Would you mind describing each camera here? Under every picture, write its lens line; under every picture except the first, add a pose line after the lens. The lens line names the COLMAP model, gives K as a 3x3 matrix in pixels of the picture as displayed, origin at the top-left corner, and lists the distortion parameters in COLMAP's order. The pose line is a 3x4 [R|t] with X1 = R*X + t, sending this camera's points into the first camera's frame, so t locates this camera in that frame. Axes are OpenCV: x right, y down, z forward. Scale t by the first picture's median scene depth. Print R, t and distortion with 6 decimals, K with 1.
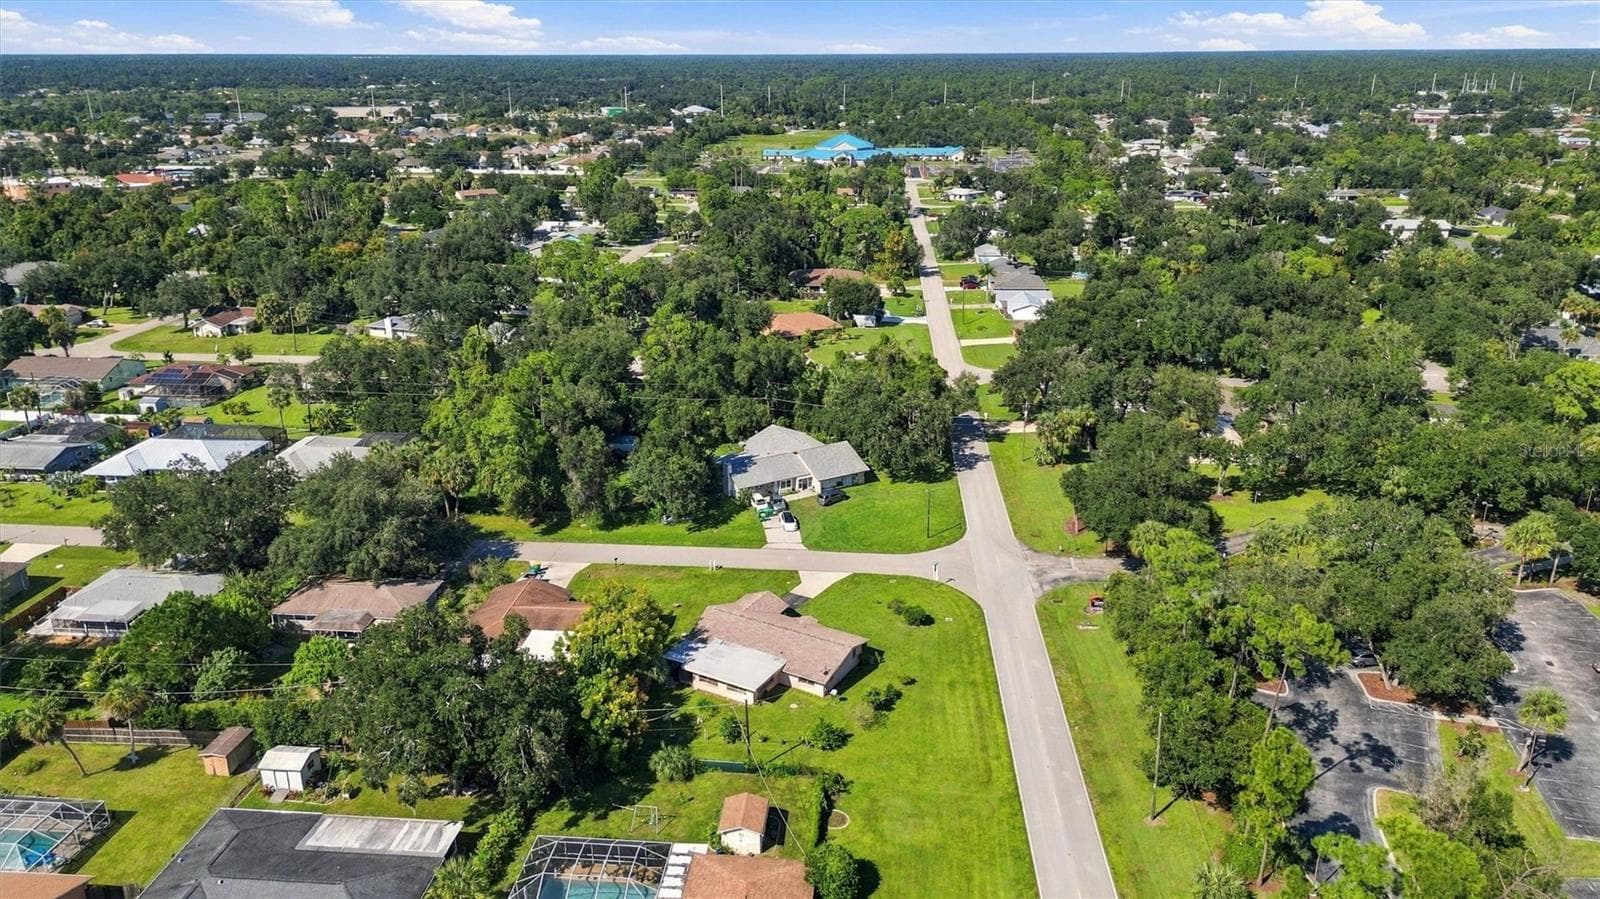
lens RADIAL K [[1113.3, 0, 788.7], [0, 1113.3, 443.2], [0, 0, 1]] dist [0.104324, -0.121635]
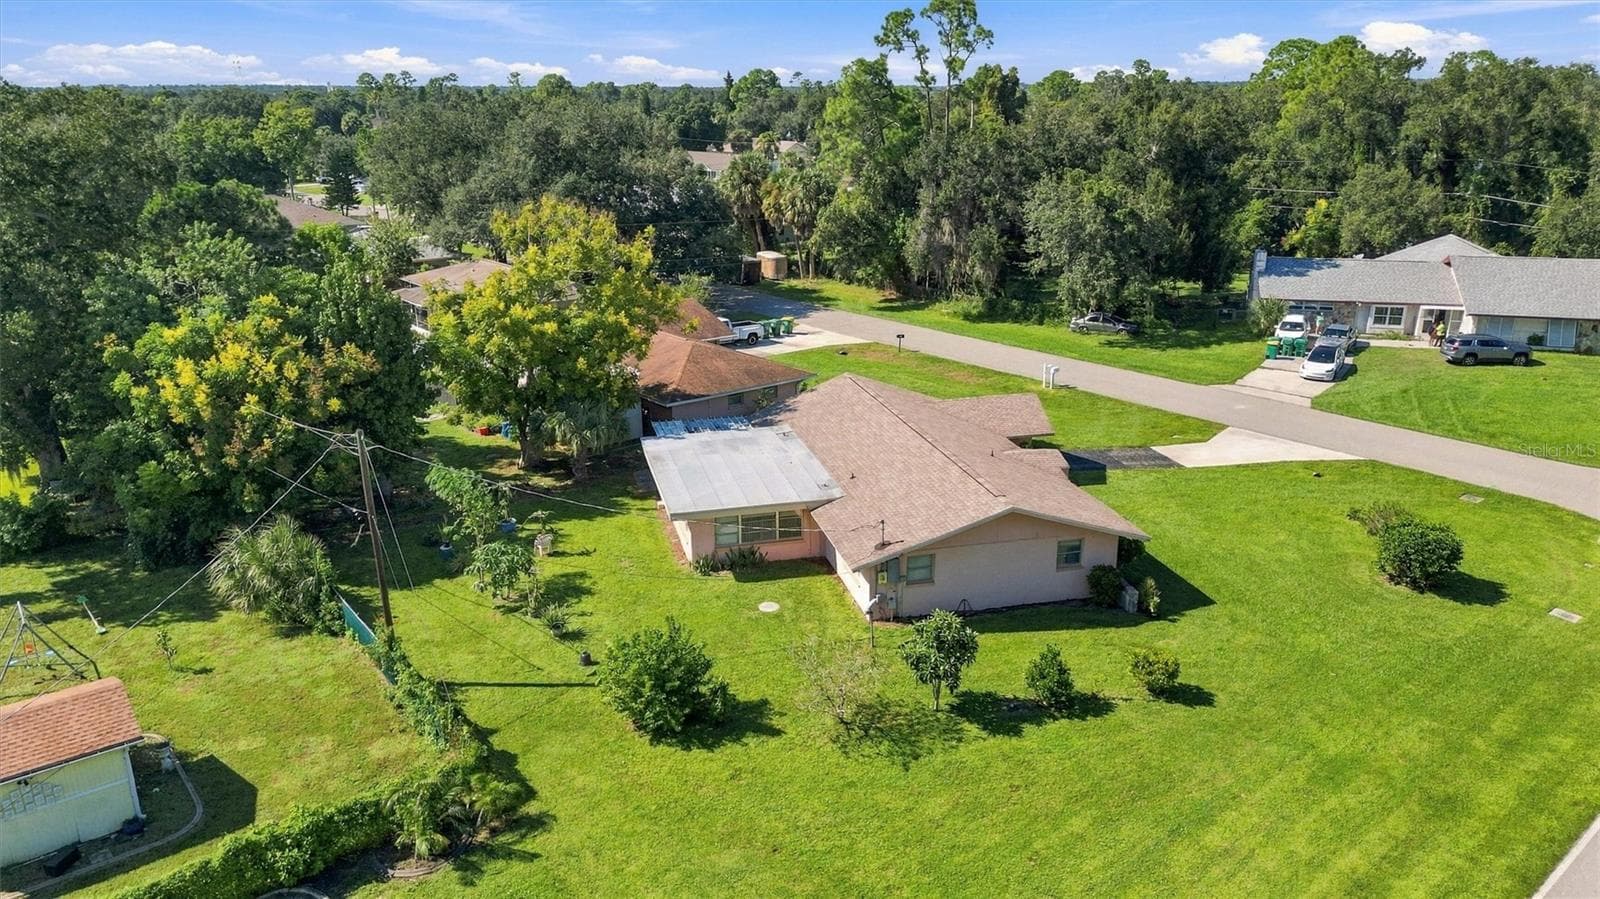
lens RADIAL K [[1113.3, 0, 788.7], [0, 1113.3, 443.2], [0, 0, 1]] dist [0.104324, -0.121635]
pose [[0.701754, 0.216505, -0.678725, 0.152851], [-0.232236, 0.970183, 0.069361, 0.113620], [0.673504, 0.108950, 0.731110, 0.525831]]
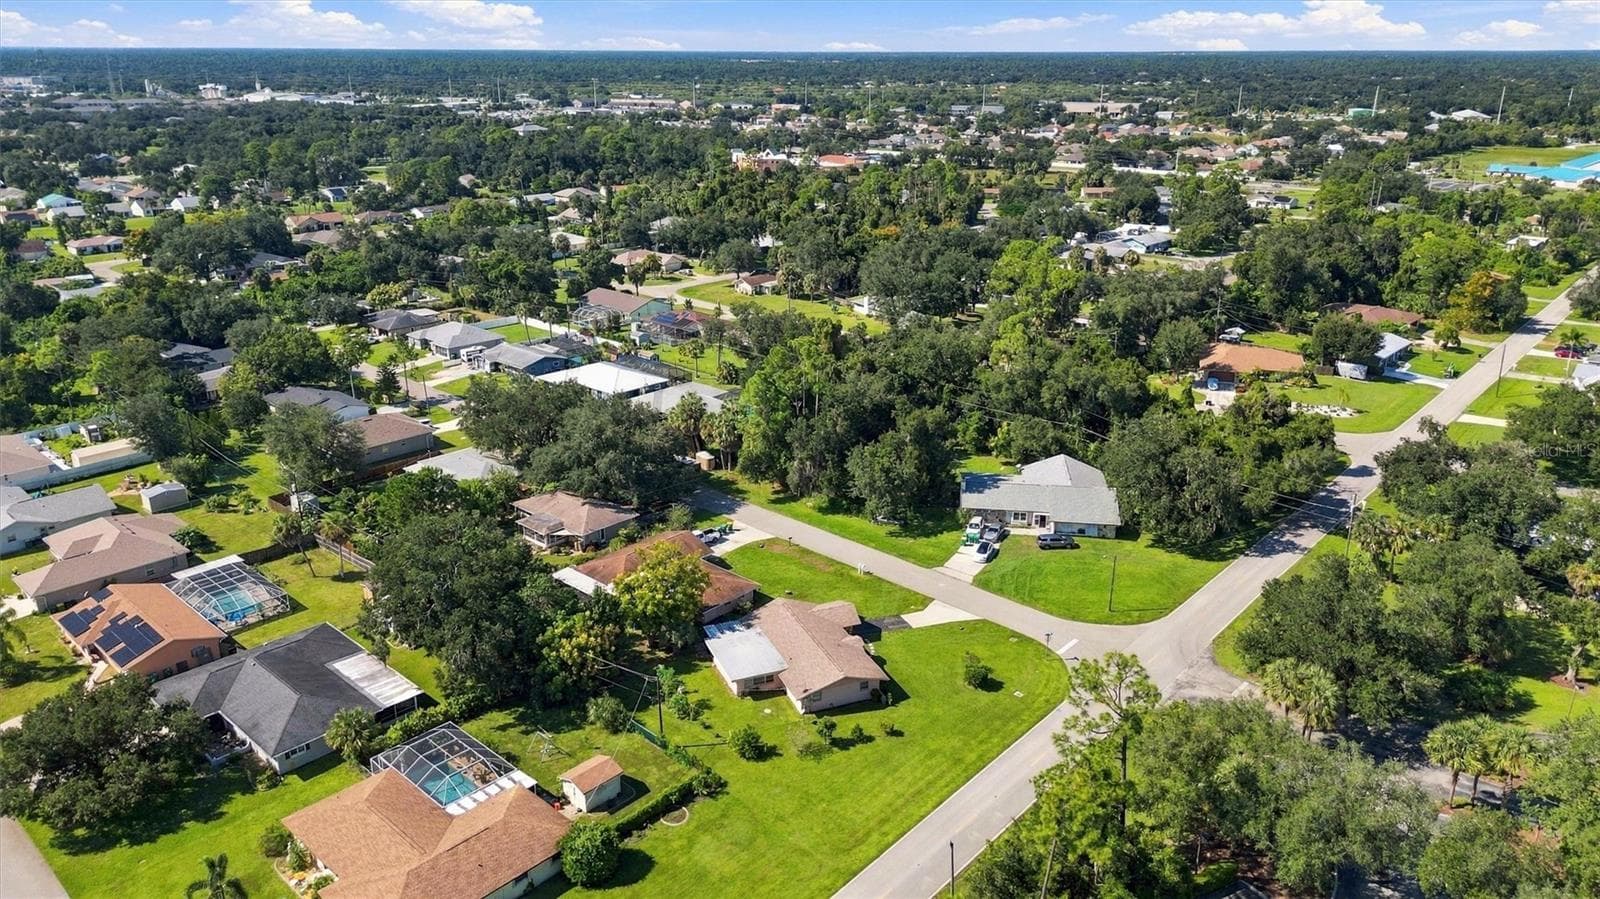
lens RADIAL K [[1113.3, 0, 788.7], [0, 1113.3, 443.2], [0, 0, 1]] dist [0.104324, -0.121635]
pose [[0.797825, 0.206043, -0.566587, 0.369720], [-0.204393, 0.976571, 0.067325, -0.047225], [0.567184, 0.062093, 0.821247, 0.124362]]
